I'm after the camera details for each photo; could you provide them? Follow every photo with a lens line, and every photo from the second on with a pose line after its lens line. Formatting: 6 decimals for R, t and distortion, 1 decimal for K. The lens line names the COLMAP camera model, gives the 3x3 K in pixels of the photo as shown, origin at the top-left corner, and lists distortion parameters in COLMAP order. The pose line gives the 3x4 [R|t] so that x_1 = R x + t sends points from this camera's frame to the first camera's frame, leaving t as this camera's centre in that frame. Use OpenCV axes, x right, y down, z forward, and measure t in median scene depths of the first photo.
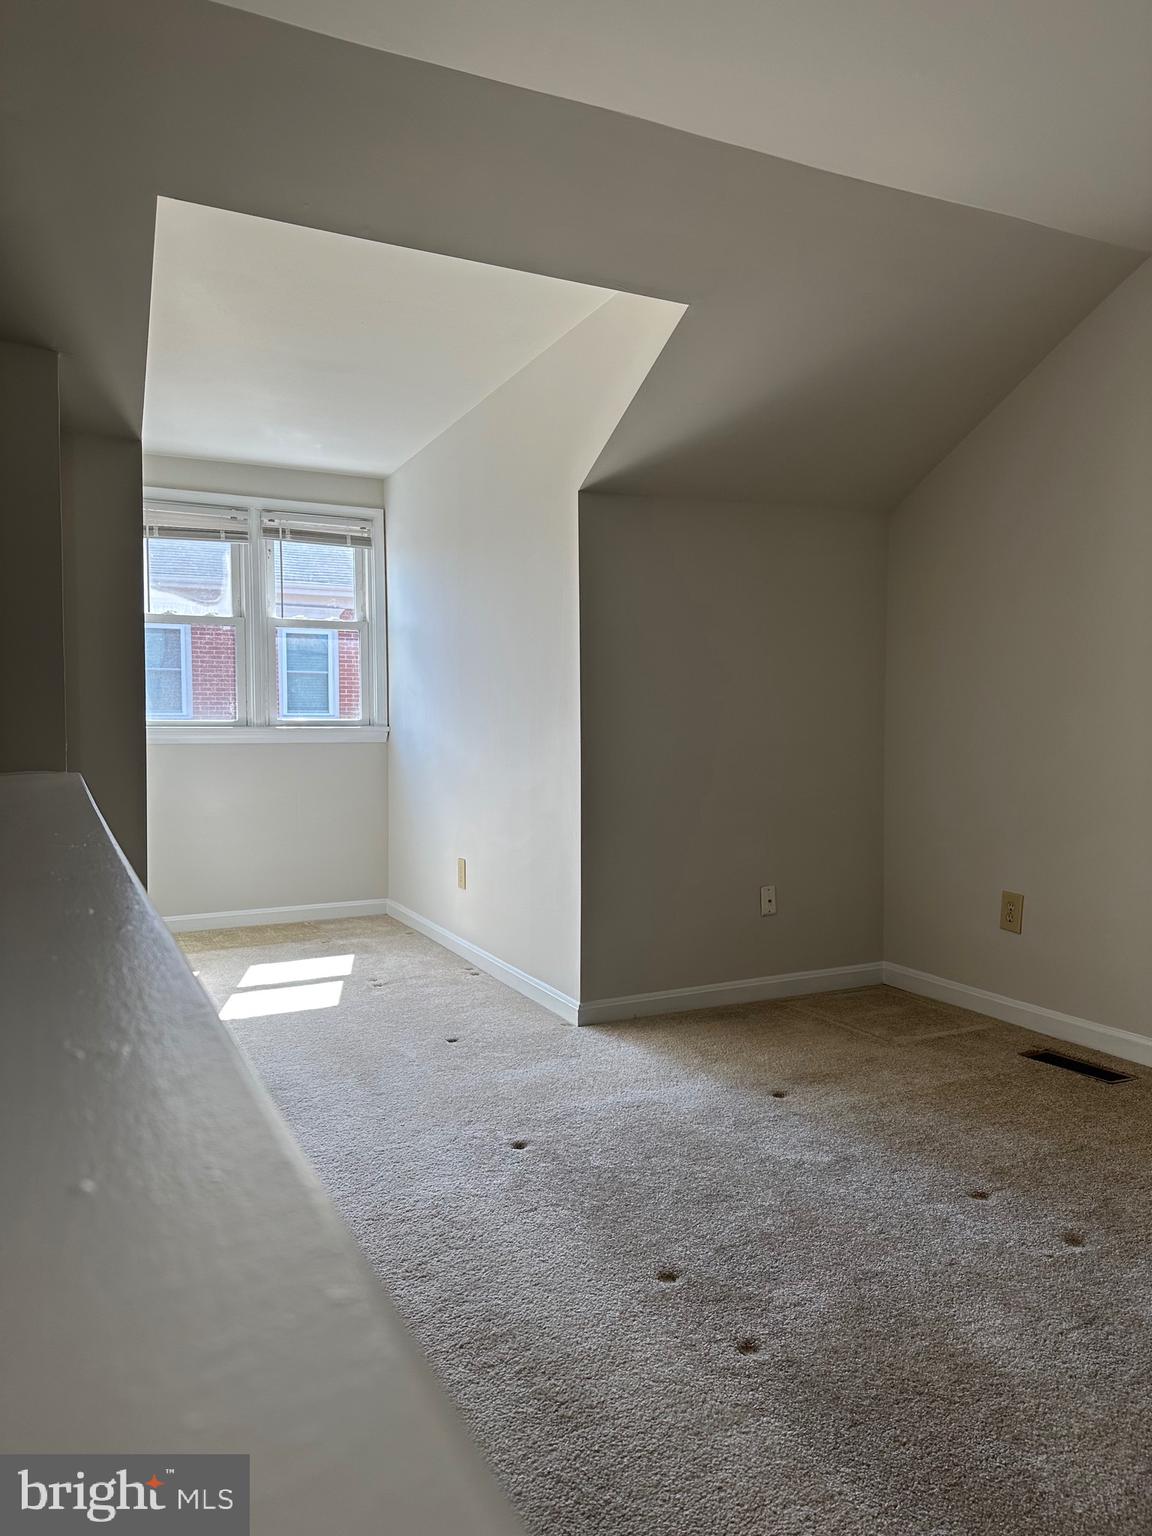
lens RADIAL K [[1065.3, 0, 617.2], [0, 1065.3, 769.1], [0, 0, 1]] dist [0.102088, -0.160111]
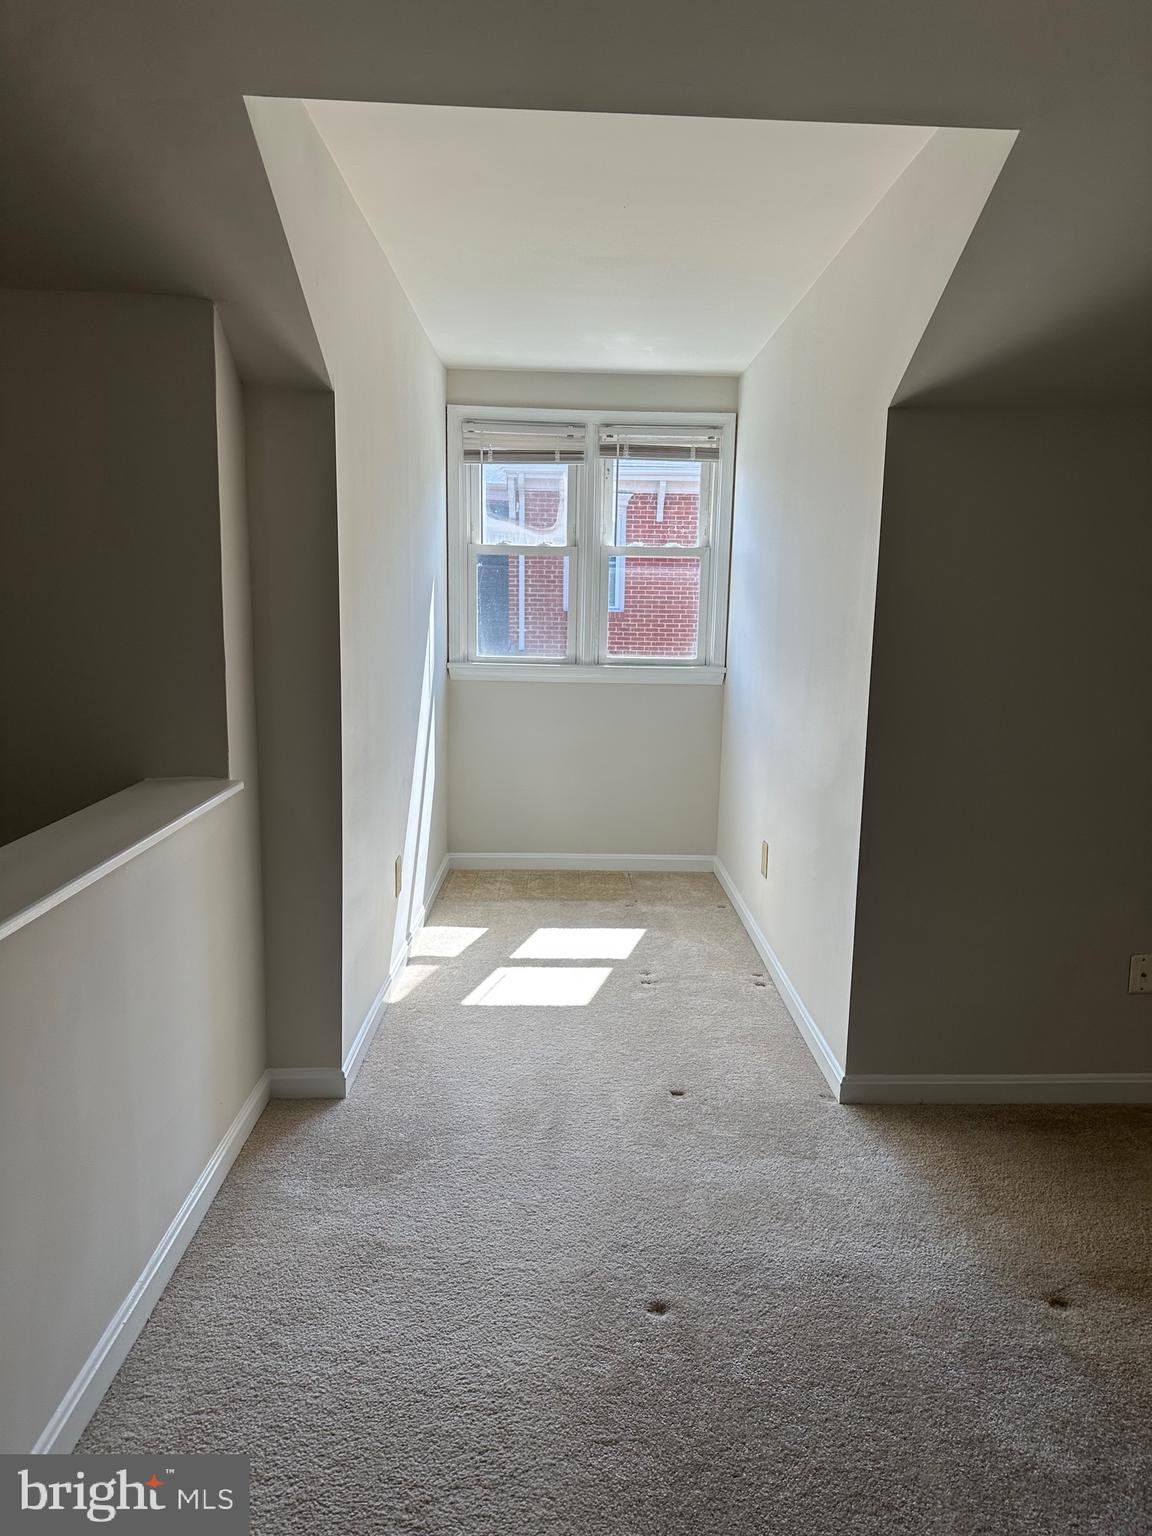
lens RADIAL K [[1065.3, 0, 617.2], [0, 1065.3, 769.1], [0, 0, 1]] dist [0.102088, -0.160111]
pose [[0.901503, 0.095873, -0.422020, 0.092939], [-0.042034, 0.989940, 0.135101, -0.076594], [0.430727, -0.104054, 0.896464, 0.166754]]
